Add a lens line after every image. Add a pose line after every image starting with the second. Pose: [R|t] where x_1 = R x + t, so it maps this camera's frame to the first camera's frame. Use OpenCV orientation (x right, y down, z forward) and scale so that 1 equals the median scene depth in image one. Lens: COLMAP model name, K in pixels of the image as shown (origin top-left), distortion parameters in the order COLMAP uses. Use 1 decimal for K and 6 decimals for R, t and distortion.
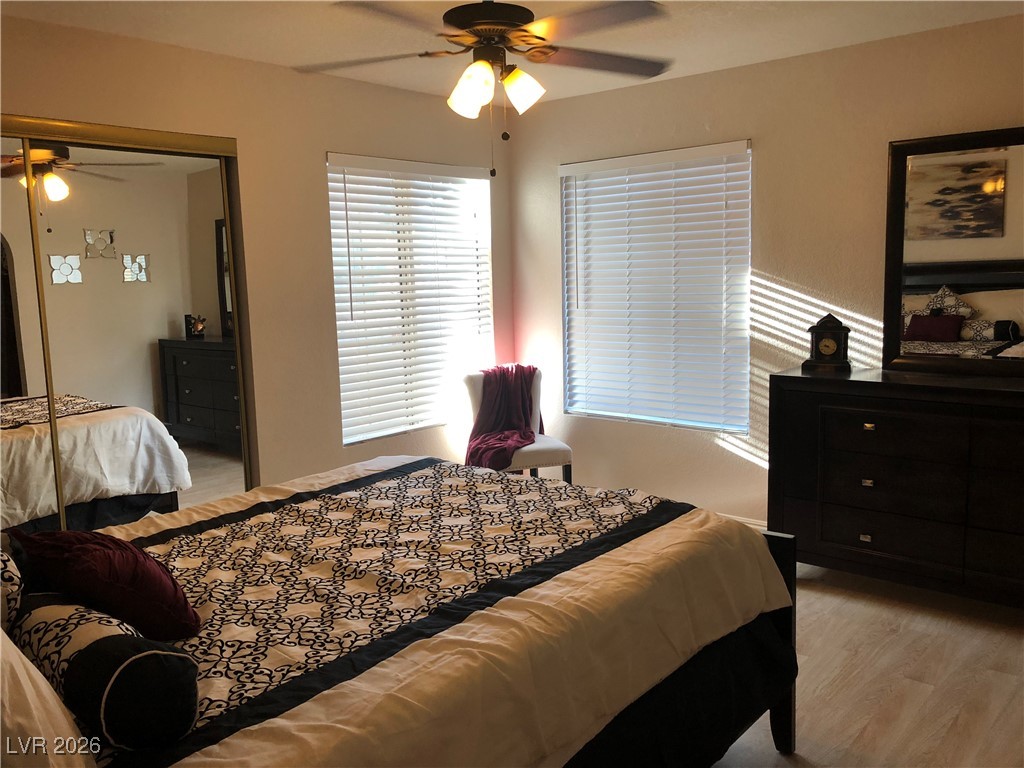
lens RADIAL K [[829.8, 0, 512.0], [0, 829.8, 384.0], [0, 0, 1]] dist [0.079743, -0.091083]
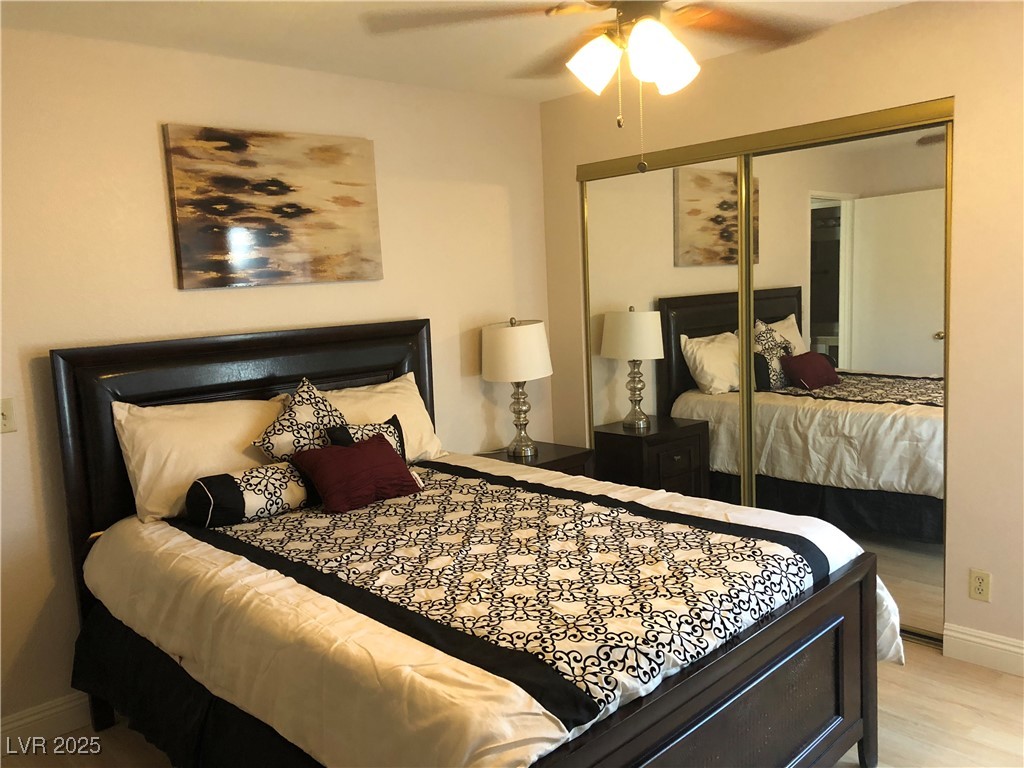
lens RADIAL K [[829.8, 0, 512.0], [0, 829.8, 384.0], [0, 0, 1]] dist [0.079743, -0.091083]
pose [[-0.110785, 0.166986, -0.979715, 0.830174], [-0.074494, 0.981615, 0.175734, -0.203285], [0.991049, 0.092452, -0.096309, 1.026874]]
